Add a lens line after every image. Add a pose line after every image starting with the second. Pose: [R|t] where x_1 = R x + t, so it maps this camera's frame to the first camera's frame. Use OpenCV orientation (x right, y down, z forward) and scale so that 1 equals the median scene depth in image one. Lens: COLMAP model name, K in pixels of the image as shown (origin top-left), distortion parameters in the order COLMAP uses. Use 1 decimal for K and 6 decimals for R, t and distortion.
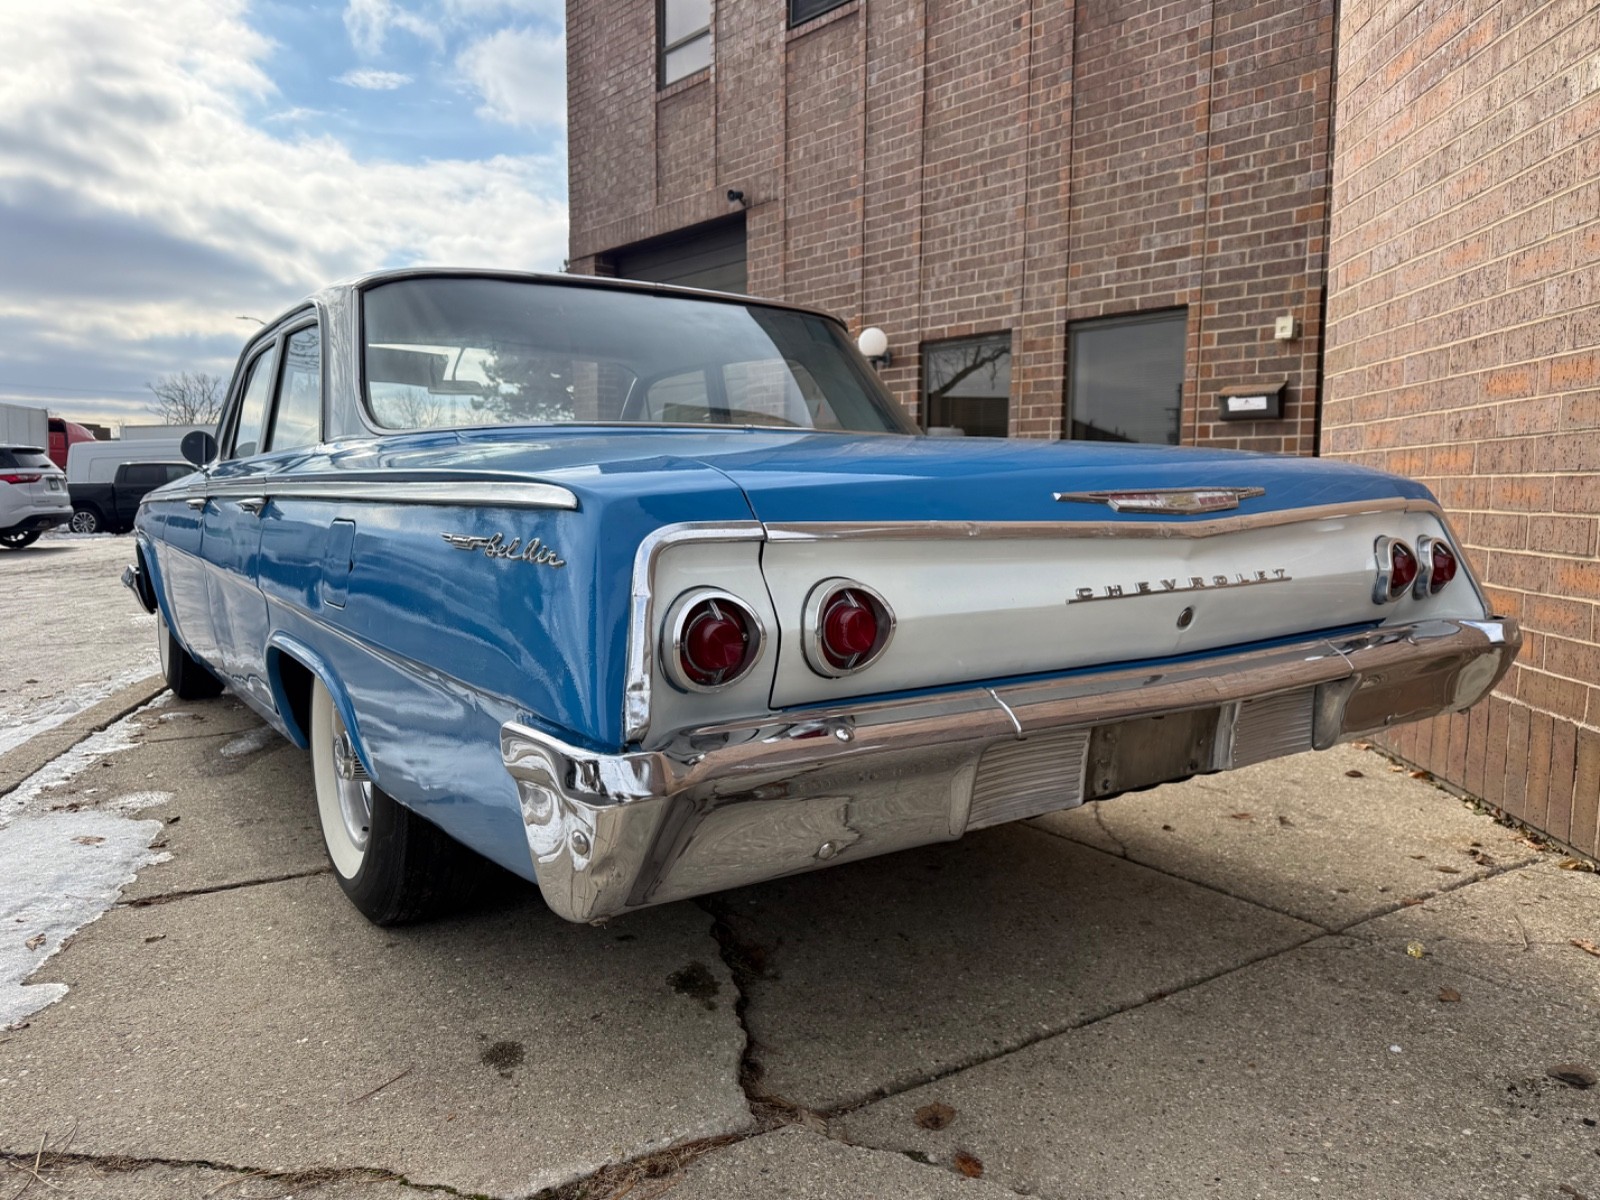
lens RADIAL K [[1138.8, 0, 803.2], [0, 1138.8, 600.5], [0, 0, 1]] dist [0.033791, -0.041331]
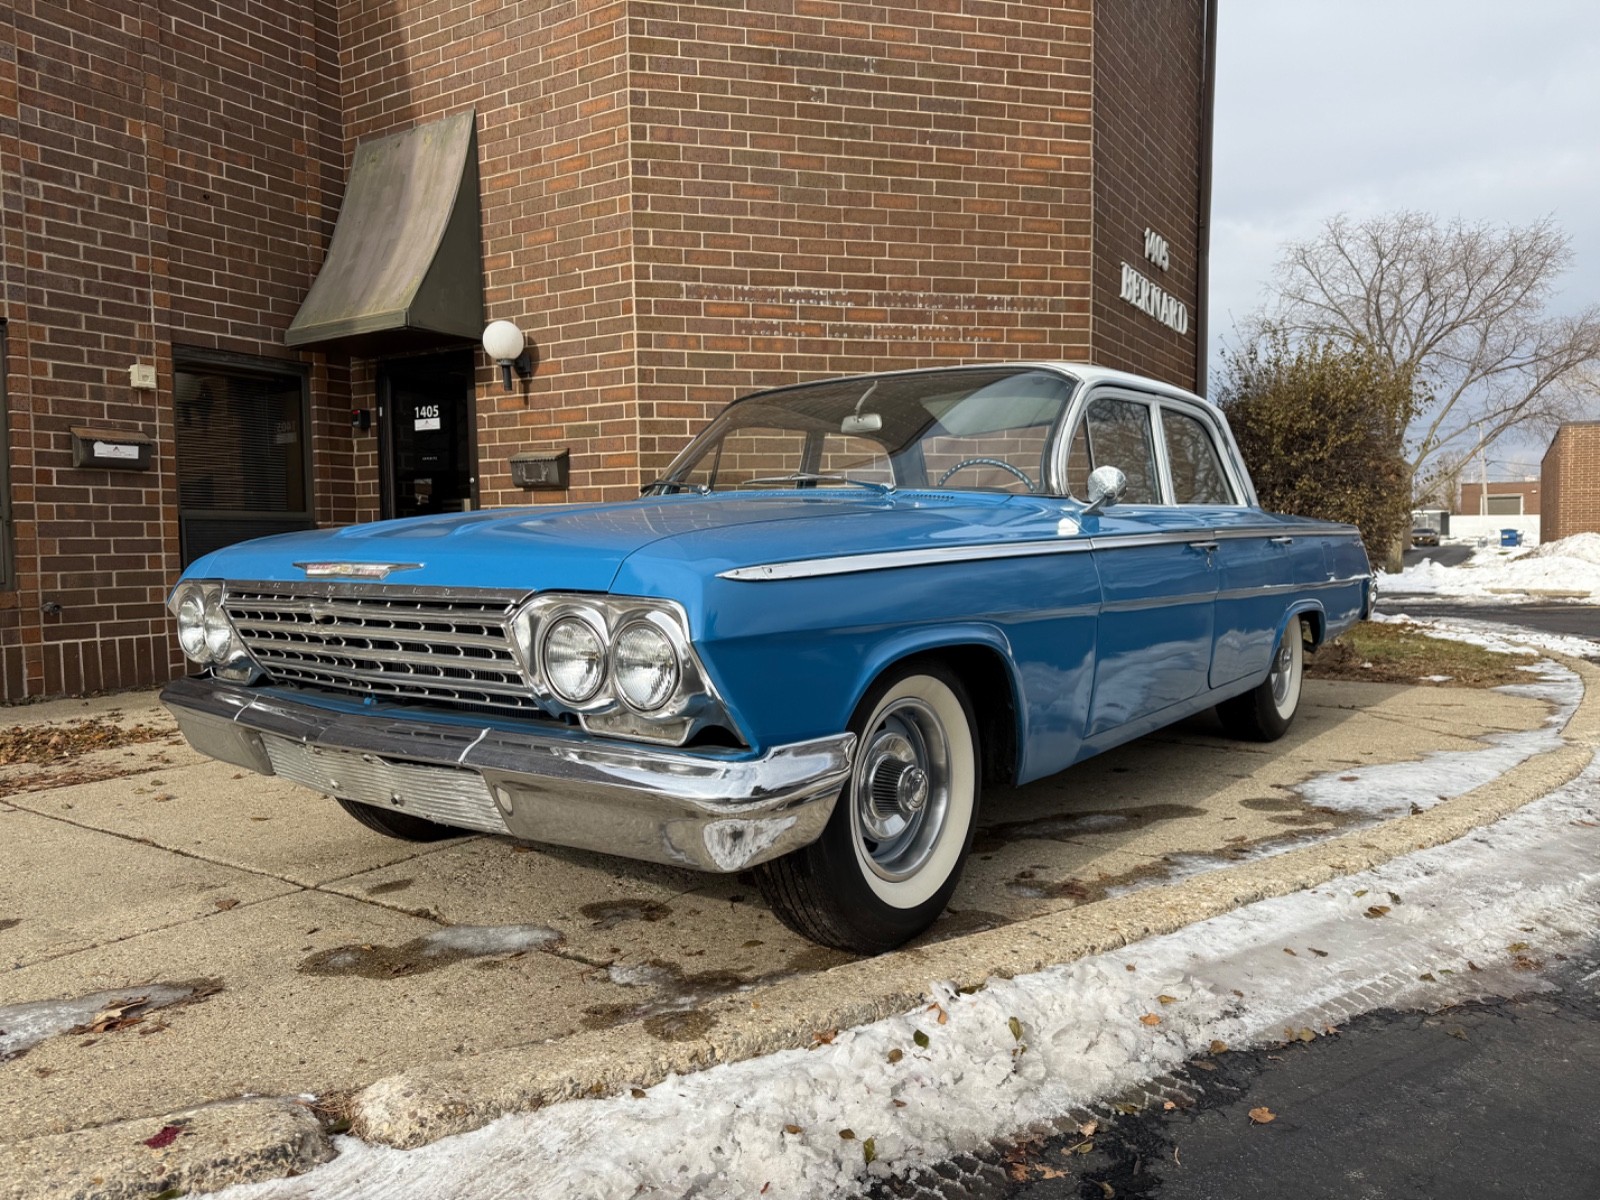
lens RADIAL K [[1138.2, 0, 810.8], [0, 1138.2, 605.7], [0, 0, 1]] dist [0.008996, -0.008994]
pose [[-0.306139, -0.057177, 0.950268, -0.584502], [0.096395, 0.991202, 0.090695, -0.070076], [-0.947094, 0.119367, -0.297934, 0.678043]]
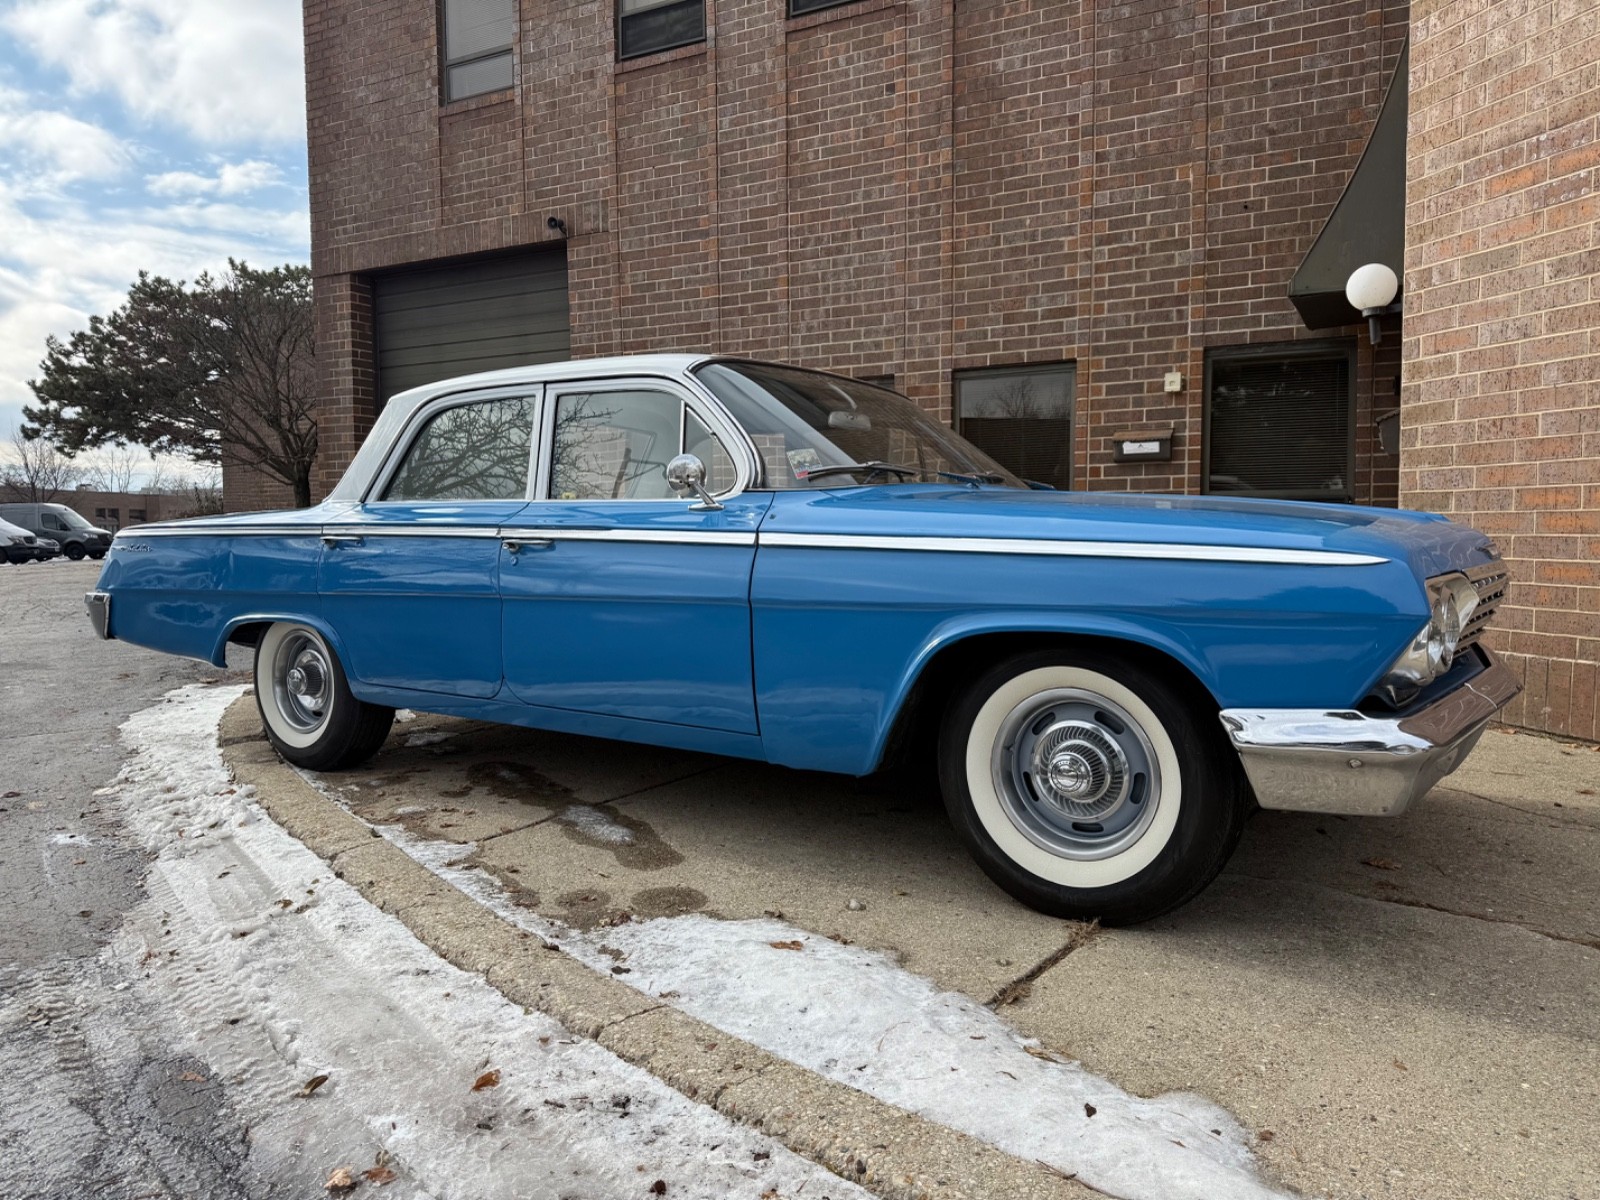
lens RADIAL K [[1114.8, 0, 800.0], [0, 1114.8, 600.0], [0, 0, 1]] dist [0.175810, -0.355854]
pose [[0.933675, -0.037862, 0.356114, -0.300989], [0.048551, 0.998597, -0.021122, -0.011461], [-0.354815, 0.037011, 0.934204, 0.063556]]
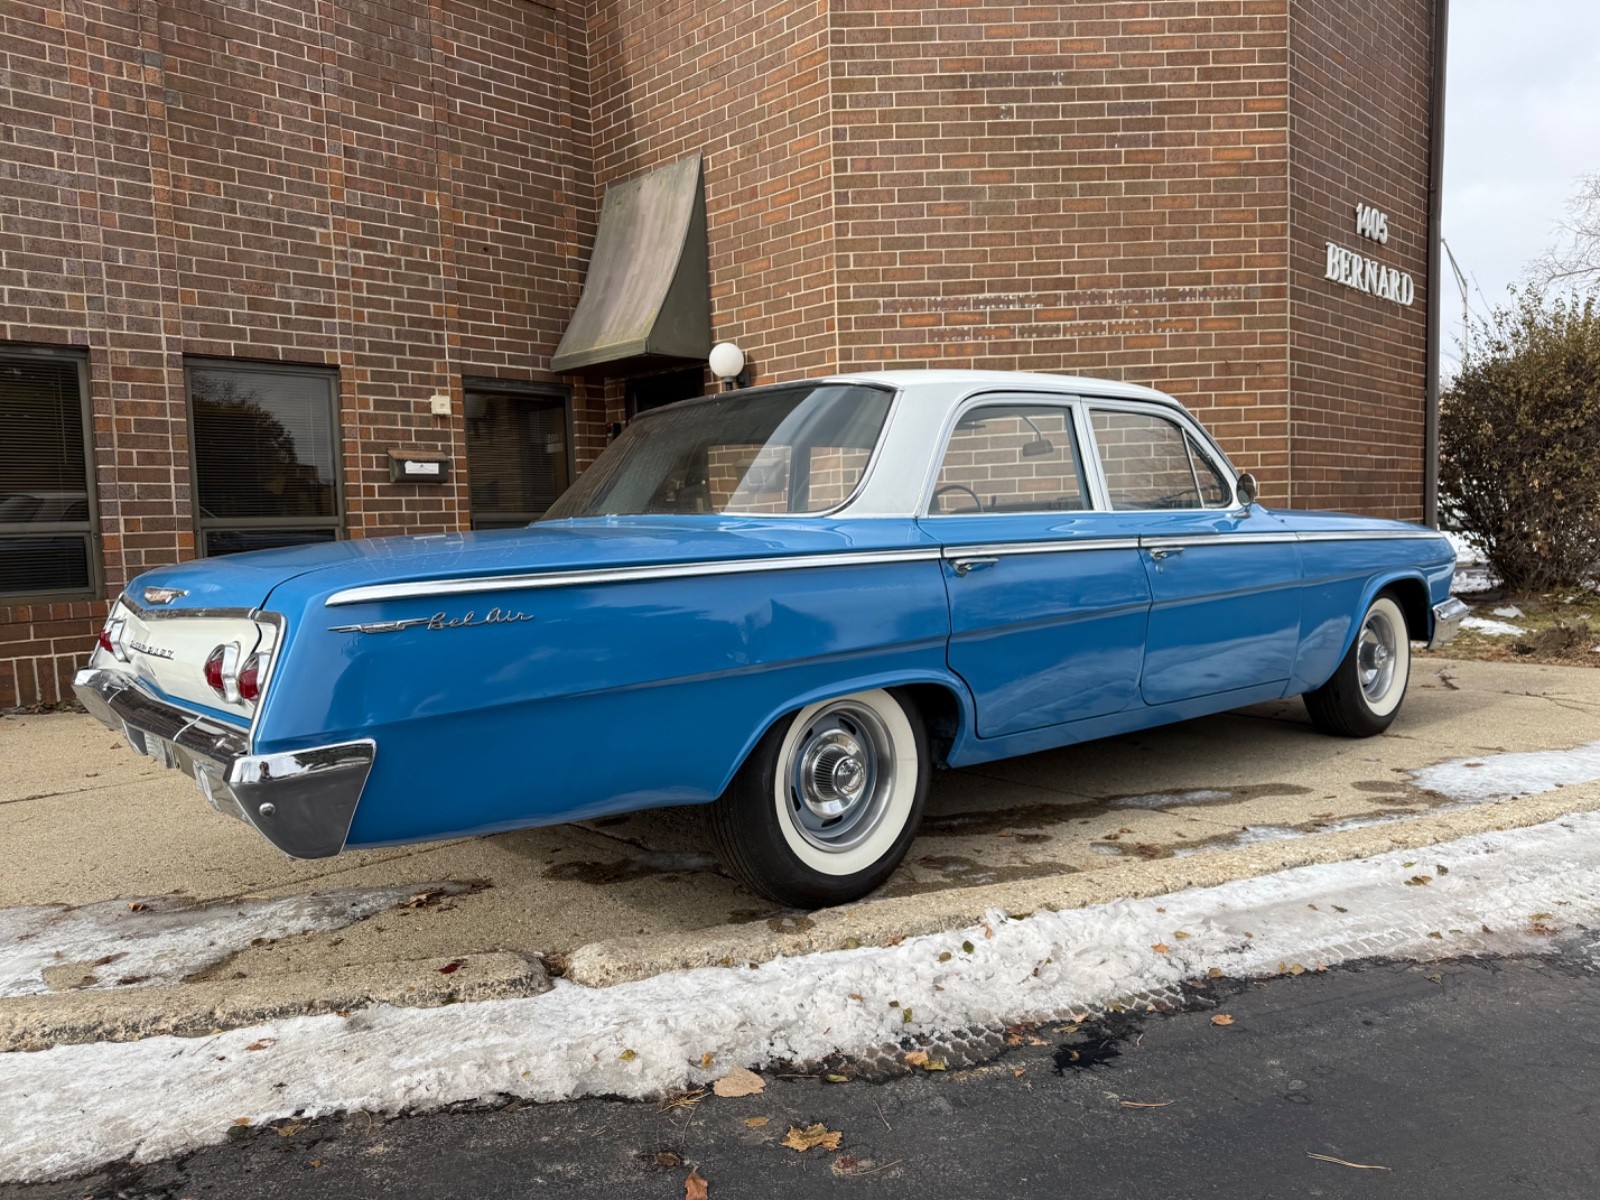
lens RADIAL K [[1138.8, 0, 803.2], [0, 1138.8, 600.5], [0, 0, 1]] dist [0.033791, -0.041331]
pose [[-0.084222, -0.076634, 0.993496, -0.675856], [0.122208, 0.988717, 0.086625, -0.085055], [-0.988925, 0.128708, -0.073906, 0.651928]]
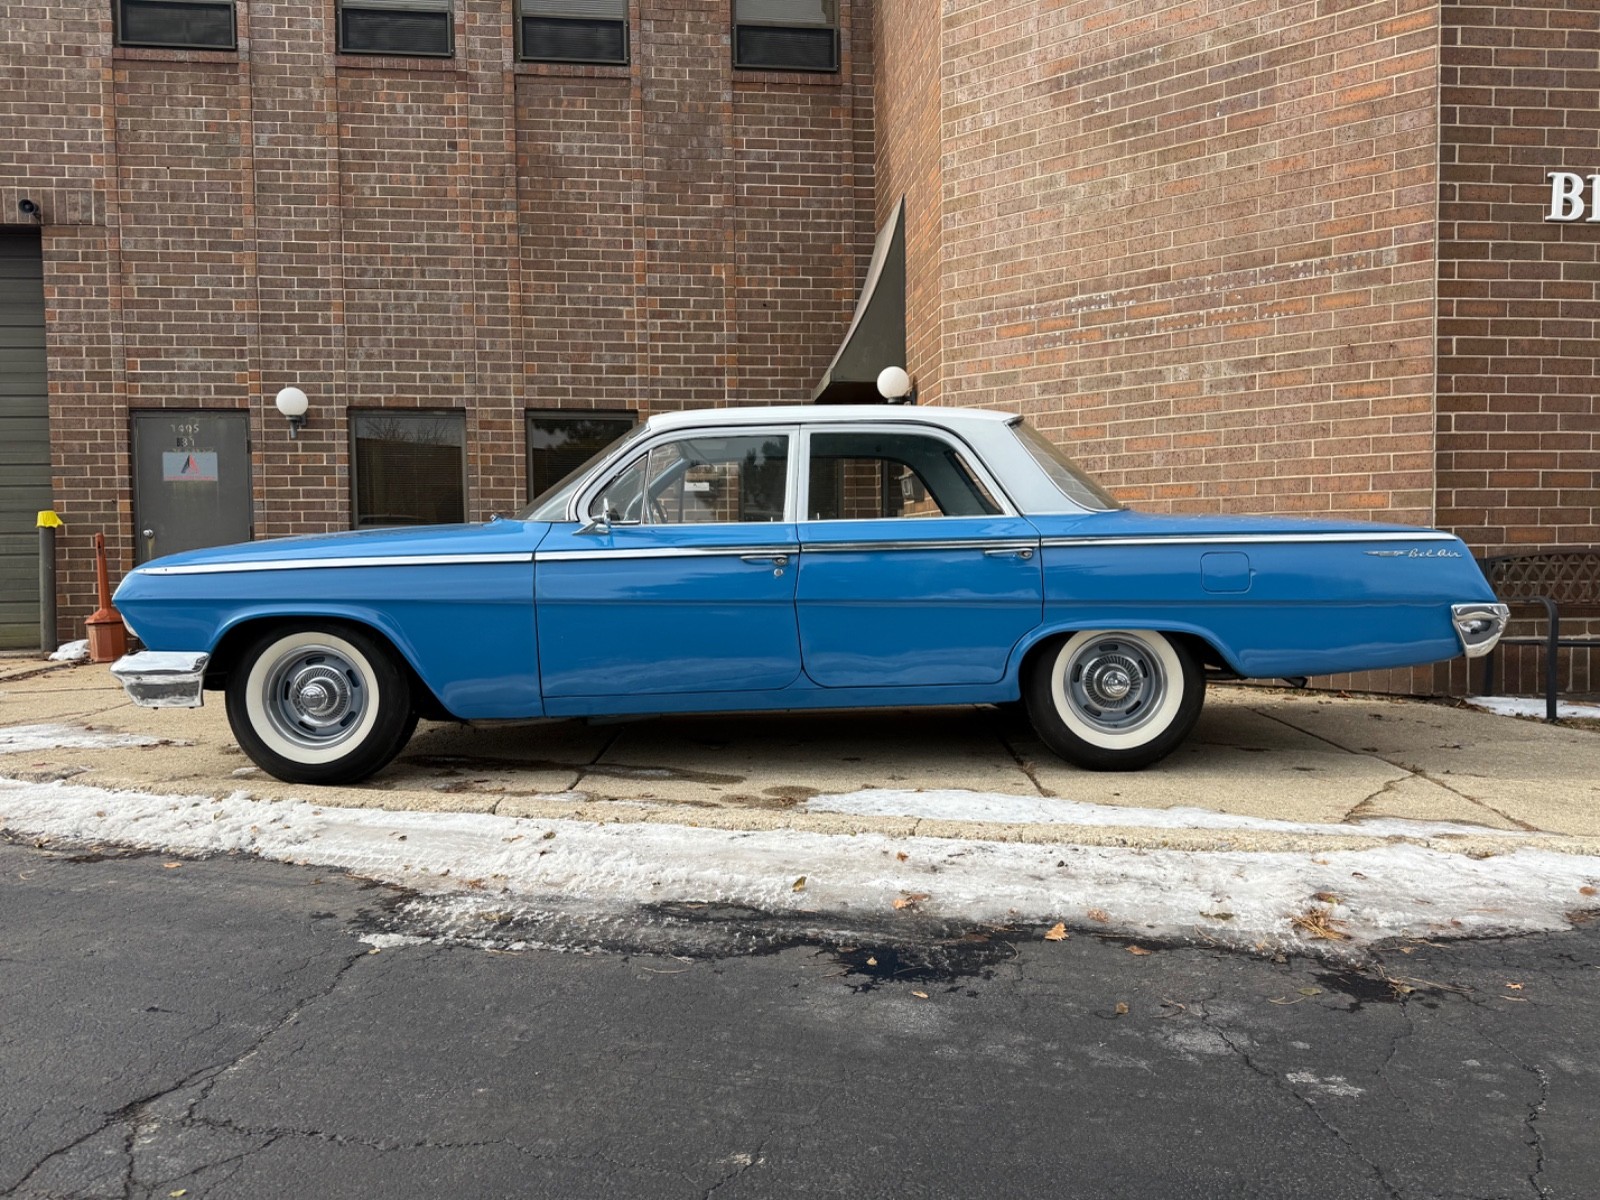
lens RADIAL K [[1114.8, 0, 800.0], [0, 1114.8, 600.0], [0, 0, 1]] dist [0.175810, -0.355854]
pose [[0.565244, -0.050039, 0.823405, -0.610036], [0.091999, 0.995756, -0.002641, -0.015152], [-0.819778, 0.077245, 0.567448, 0.106984]]
